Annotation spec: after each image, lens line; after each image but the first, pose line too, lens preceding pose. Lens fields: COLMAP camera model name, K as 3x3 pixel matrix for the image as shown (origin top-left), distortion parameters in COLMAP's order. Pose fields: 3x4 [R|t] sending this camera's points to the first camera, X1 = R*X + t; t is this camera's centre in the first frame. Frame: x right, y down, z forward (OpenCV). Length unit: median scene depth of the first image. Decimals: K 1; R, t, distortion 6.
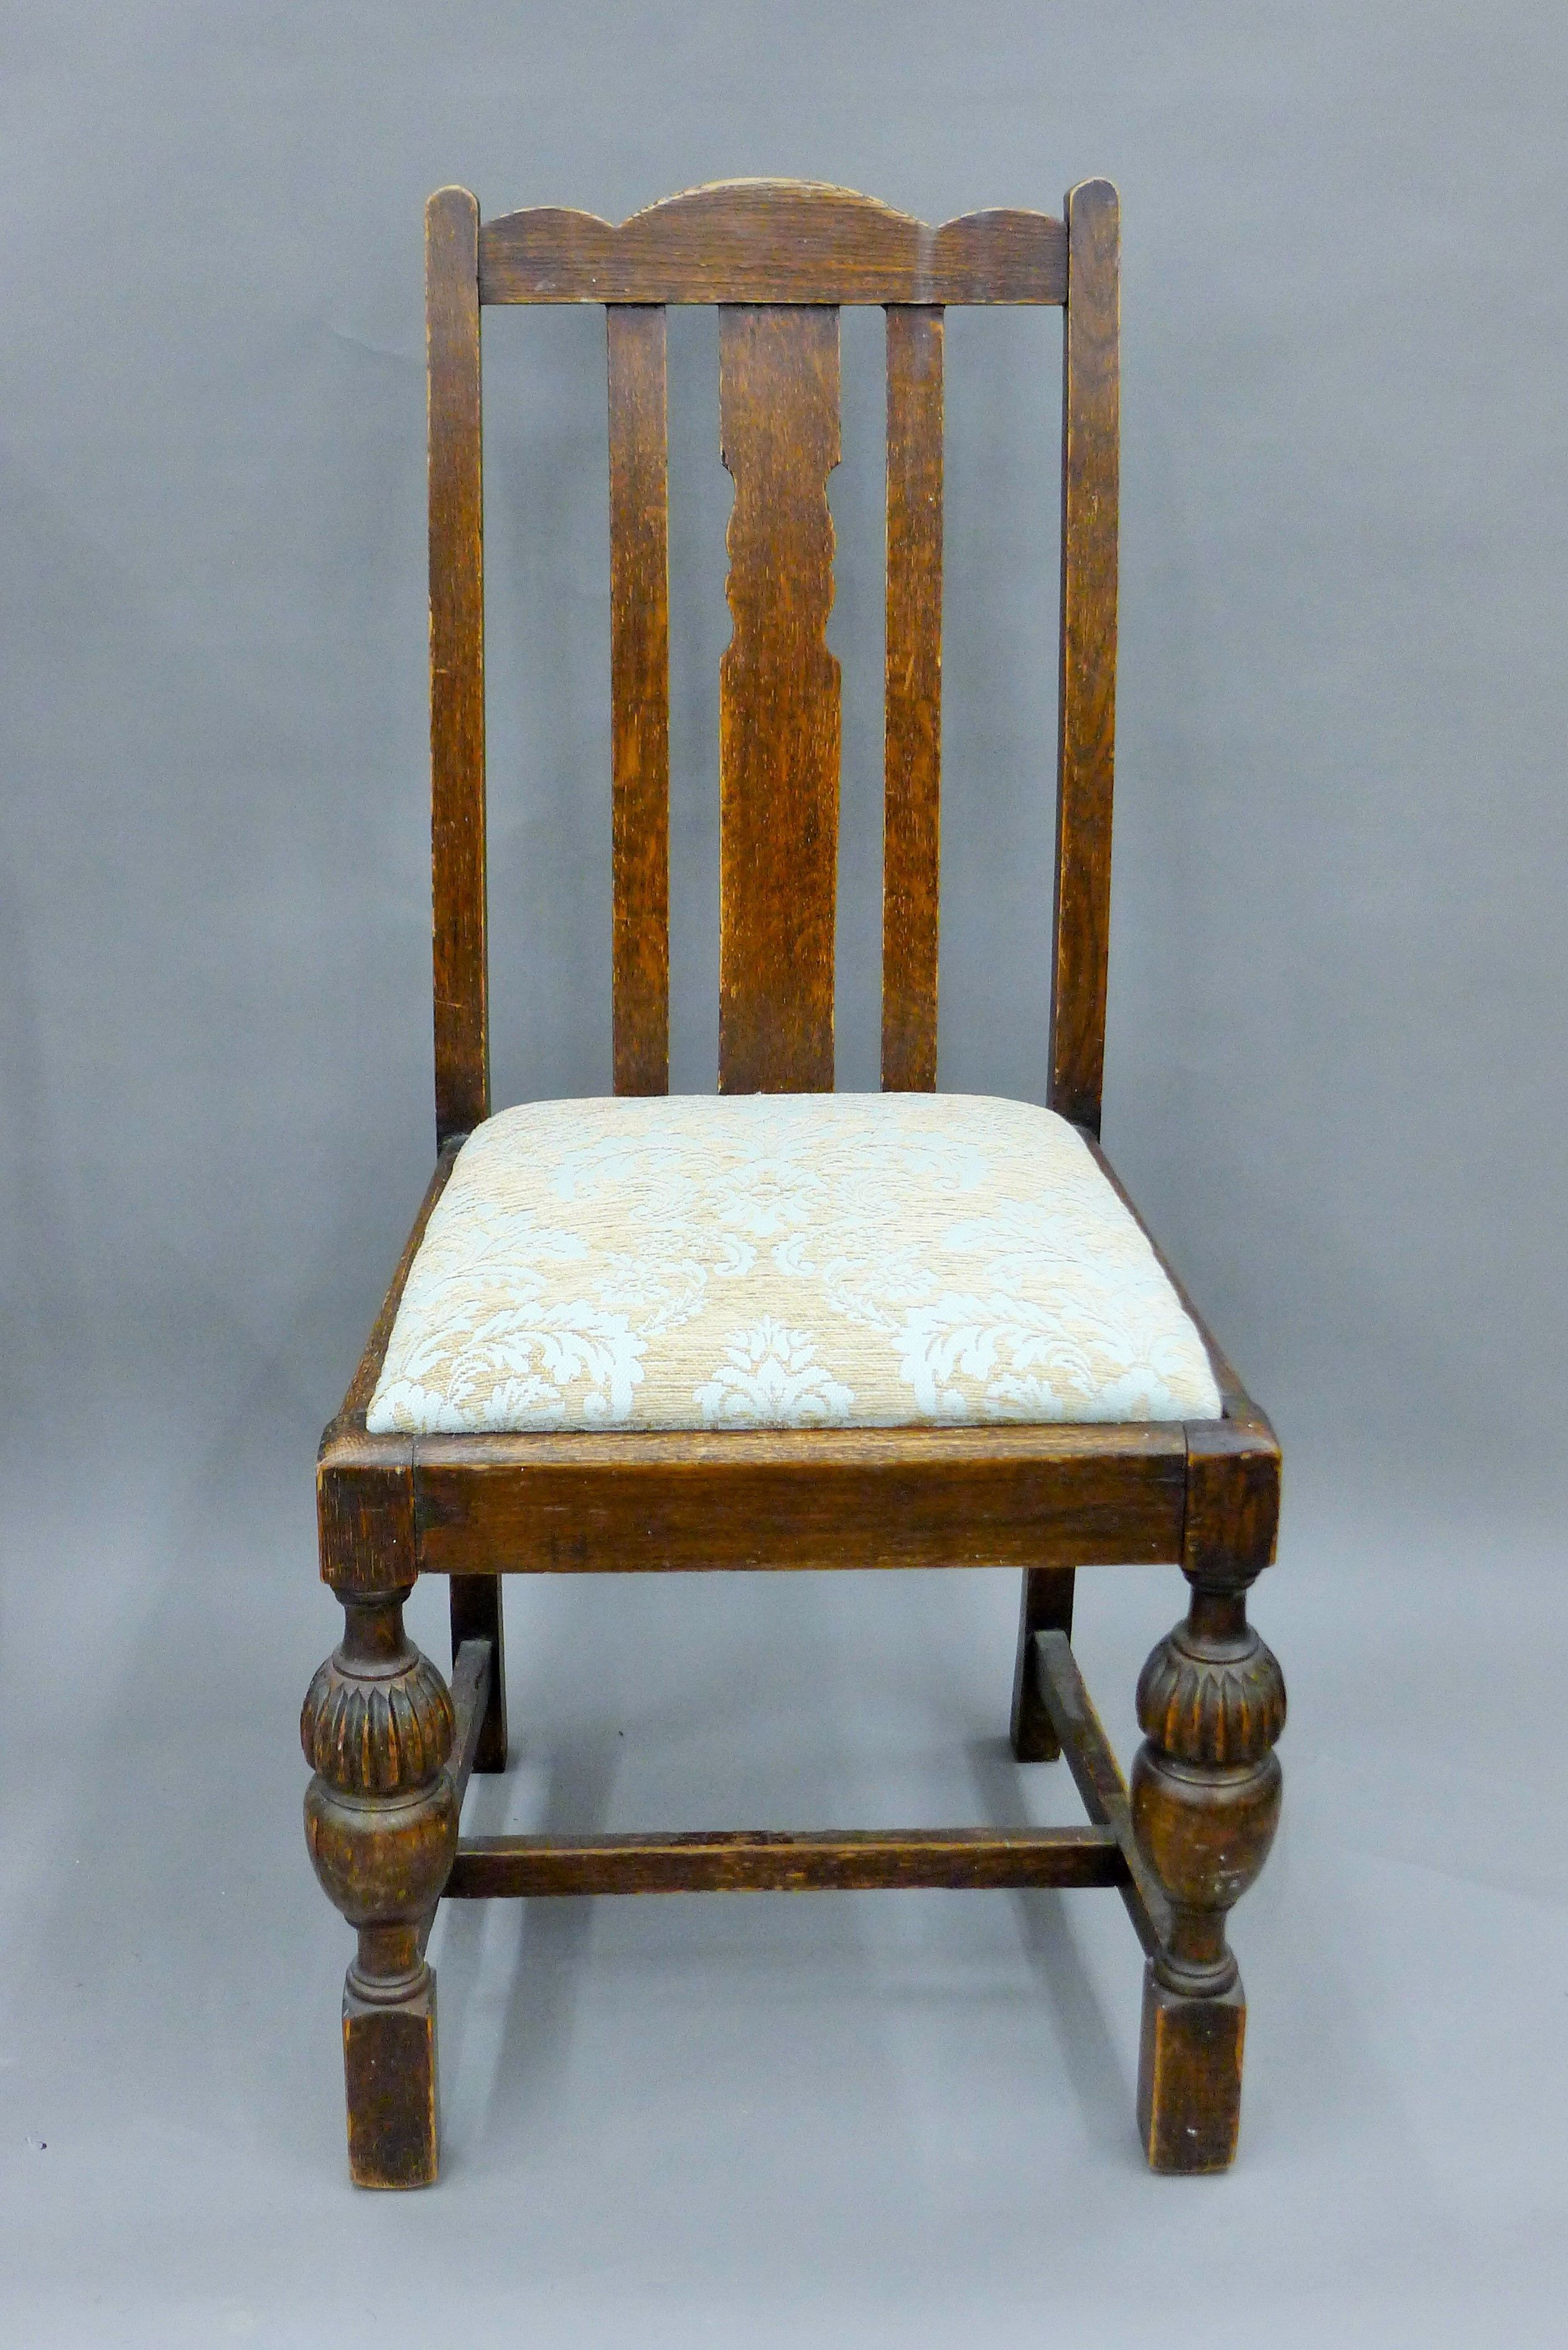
lens RADIAL K [[3973.7, 0, 785.8], [0, 3973.7, 1170.3], [0, 0, 1]] dist [-0.067350, 0.000000]
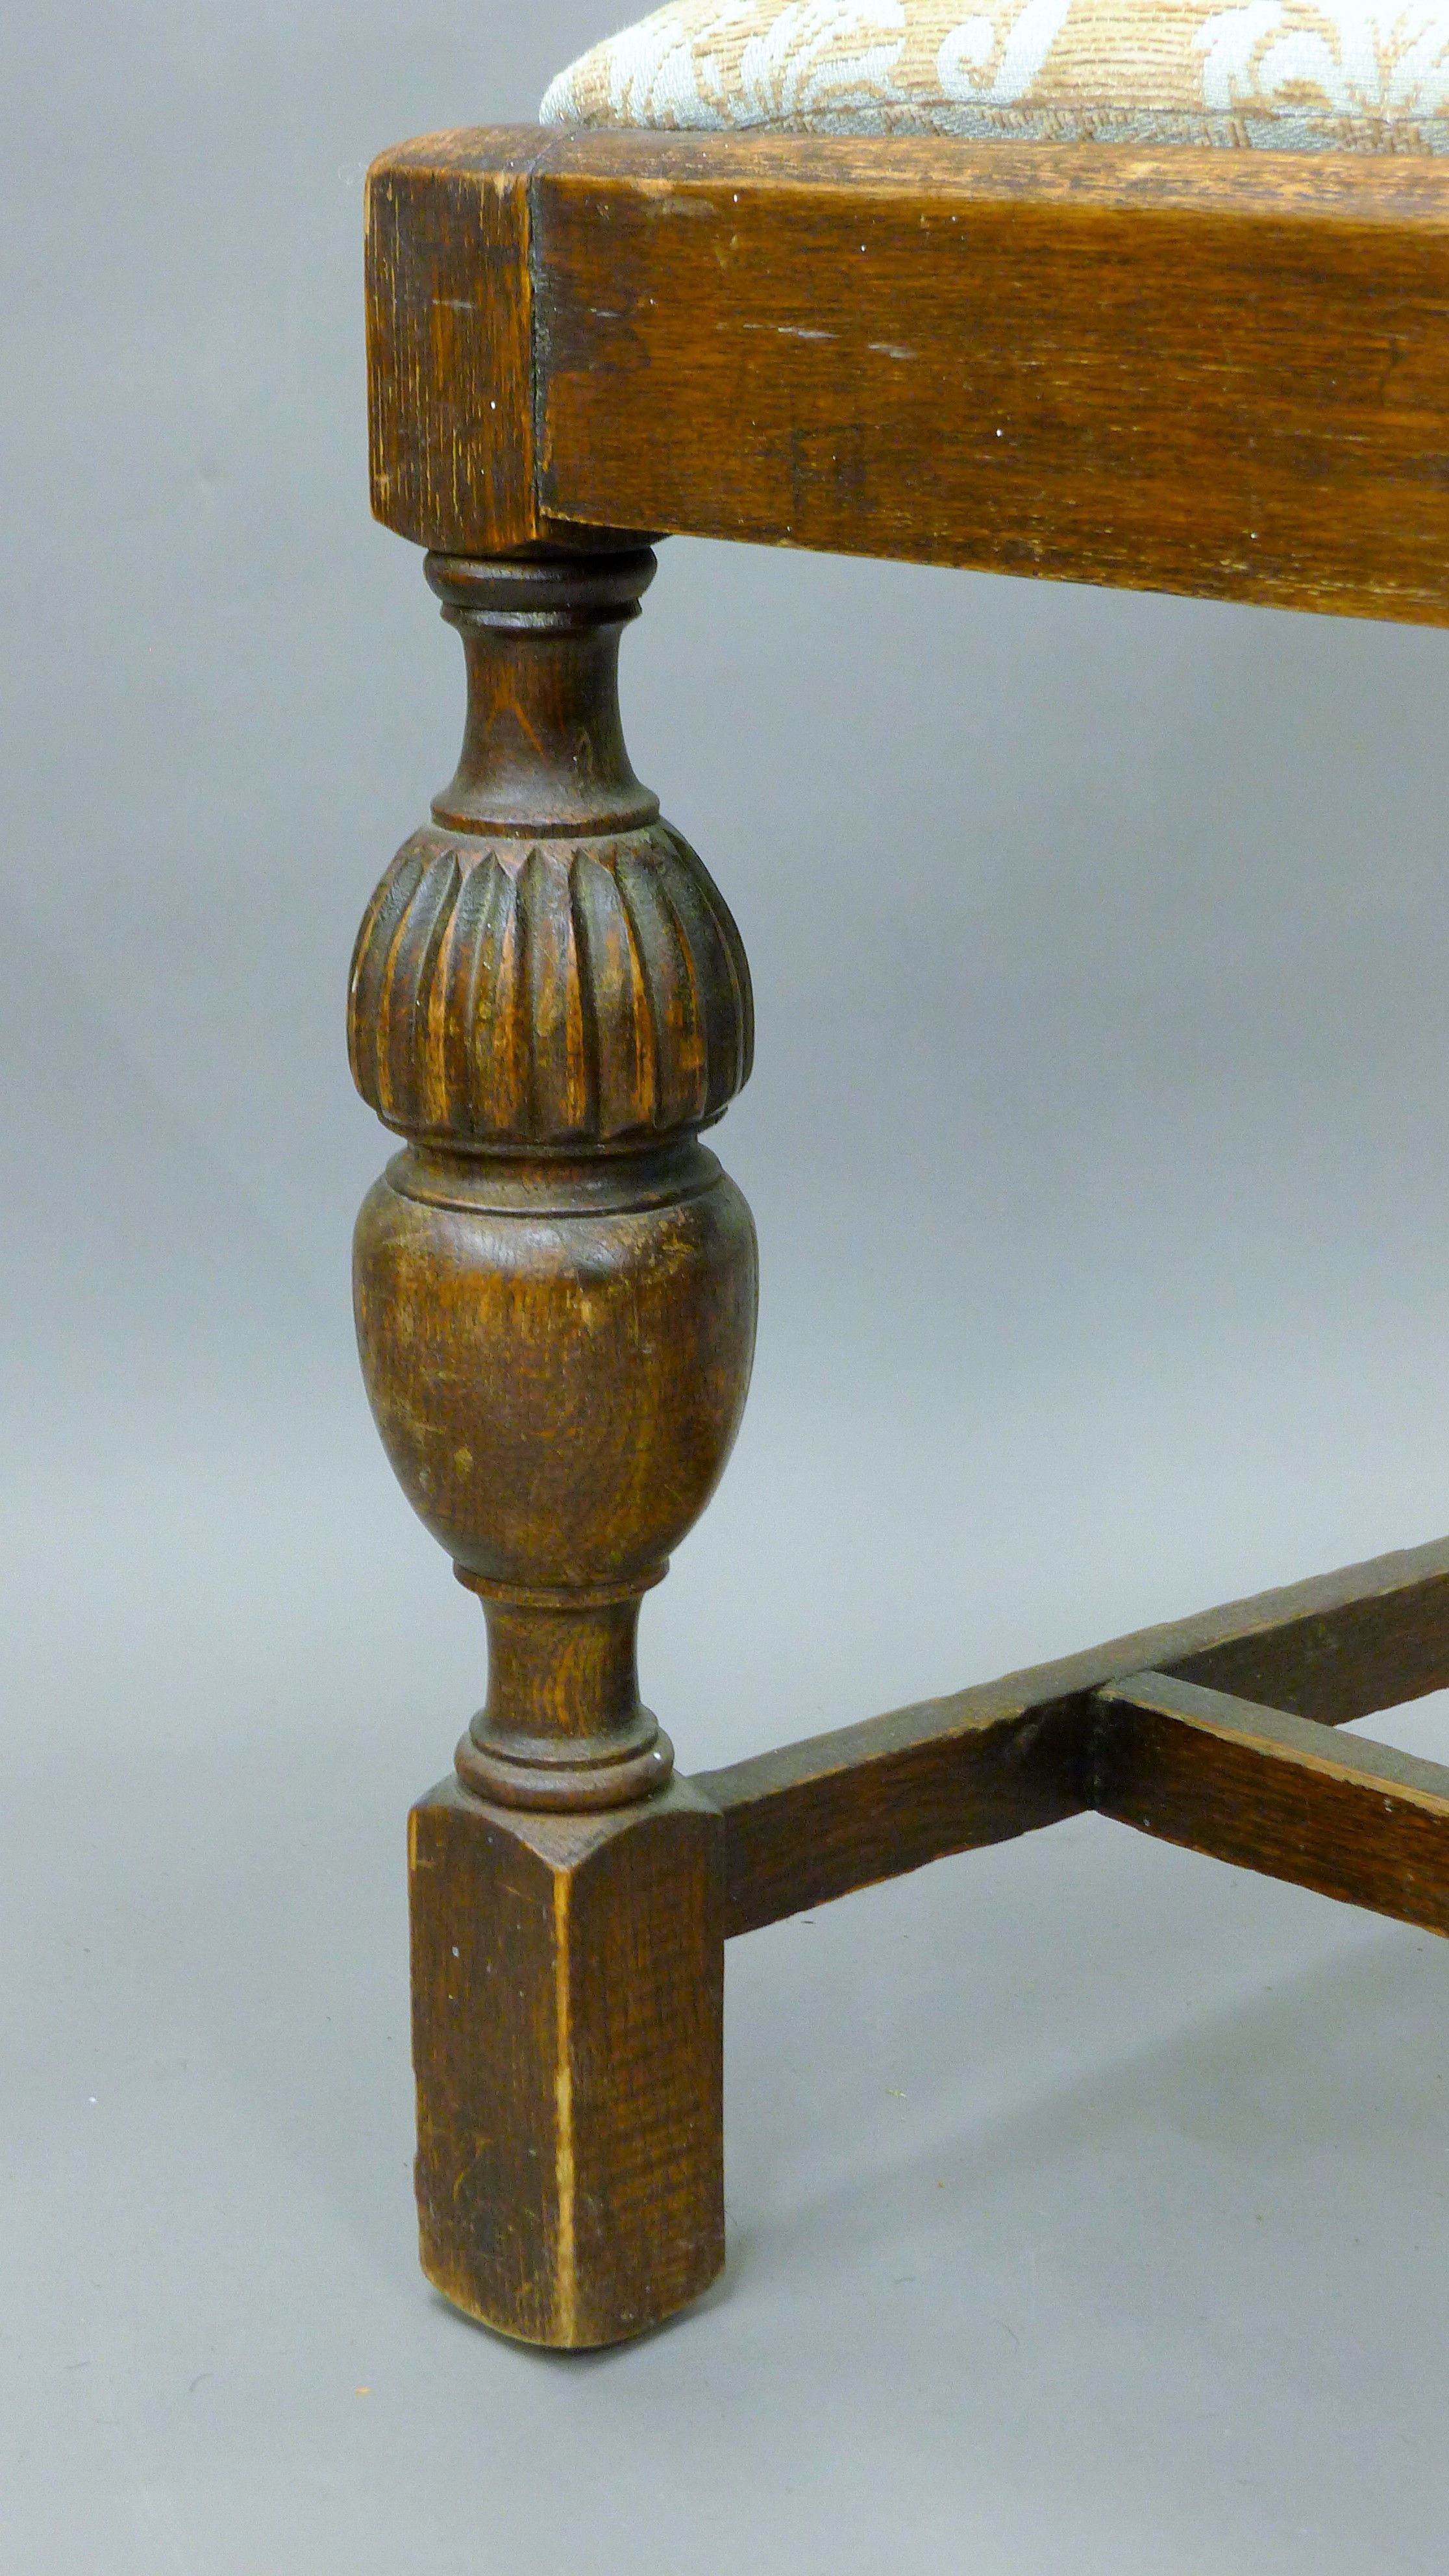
lens RADIAL K [[4707.8, 0, 726.9], [0, 4707.8, 1281.6], [0, 0, 1]] dist [-0.065489, 0.000000]
pose [[0.665183, 0.193700, -0.721118, 0.230194], [-0.289165, 0.957231, -0.009613, 0.157914], [0.688415, 0.214917, 0.692745, 0.679322]]
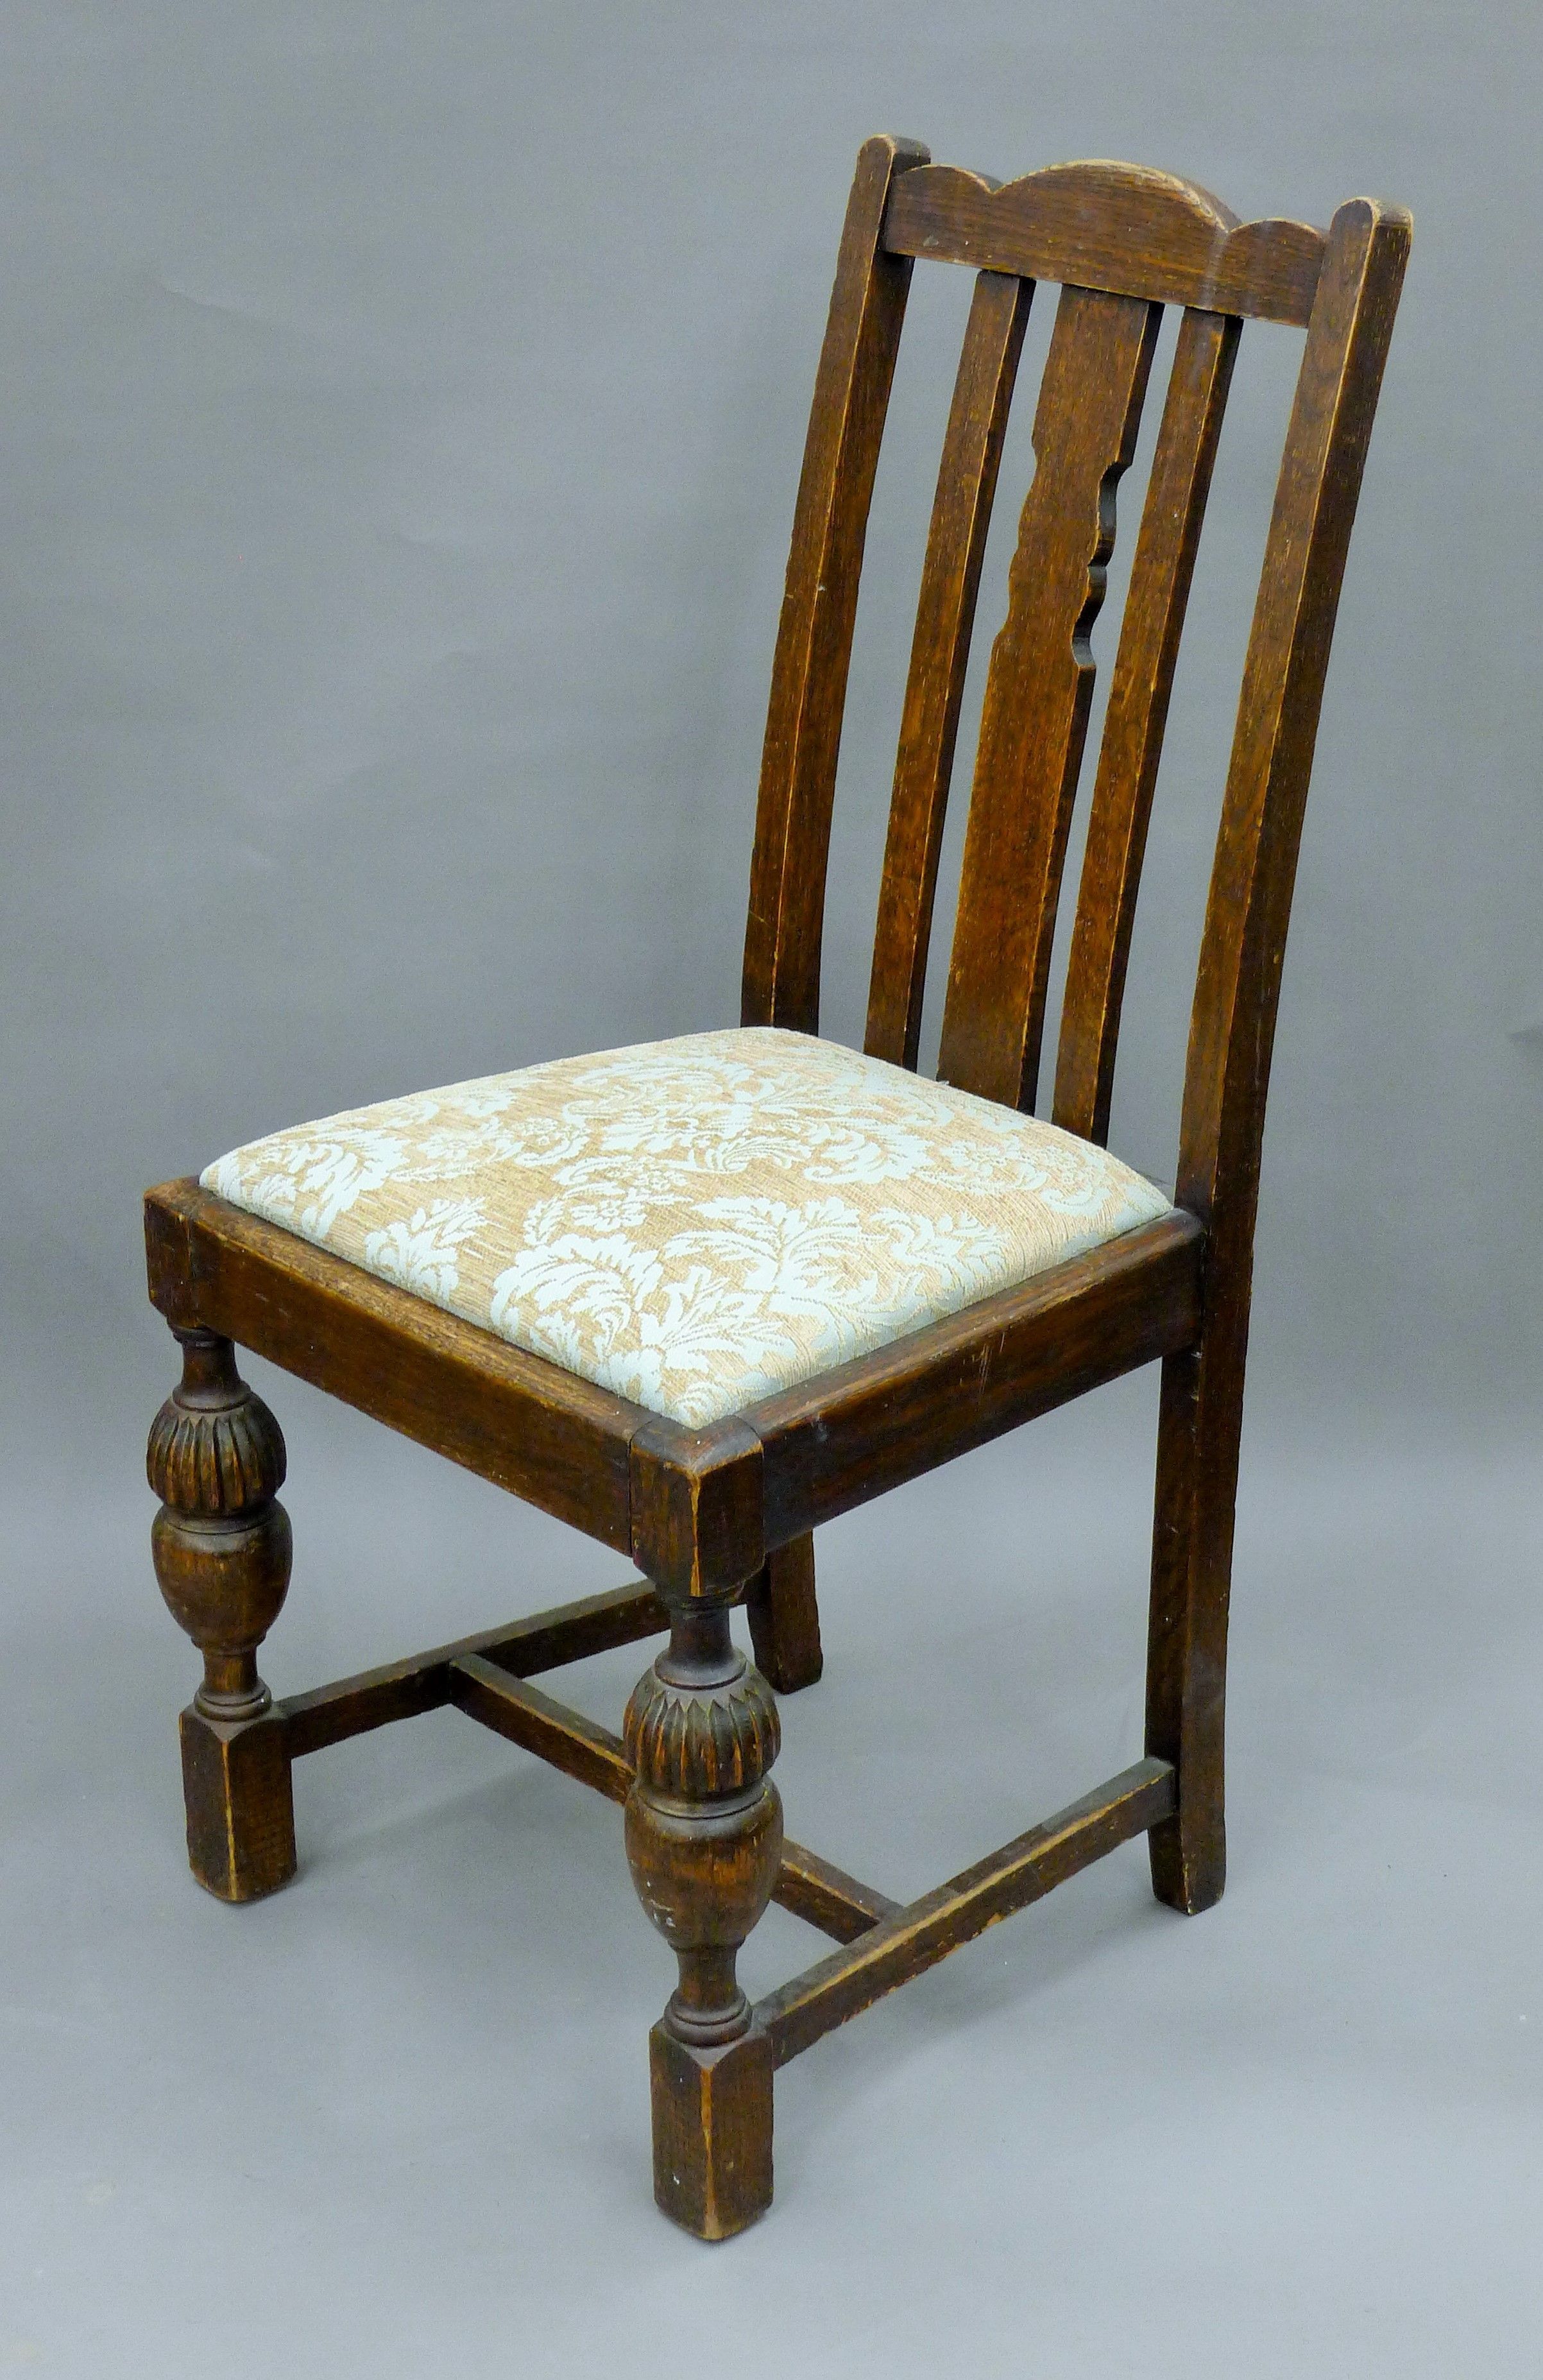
lens RADIAL K [[4151.2, 0, 768.1], [0, 4151.2, 1196.5], [0, 0, 1]] dist [-0.039459, 0.000000]
pose [[0.618782, 0.284649, -0.732177, 0.792047], [-0.305229, 0.945929, 0.109792, -0.100353], [0.723839, 0.155545, 0.672207, 0.308681]]
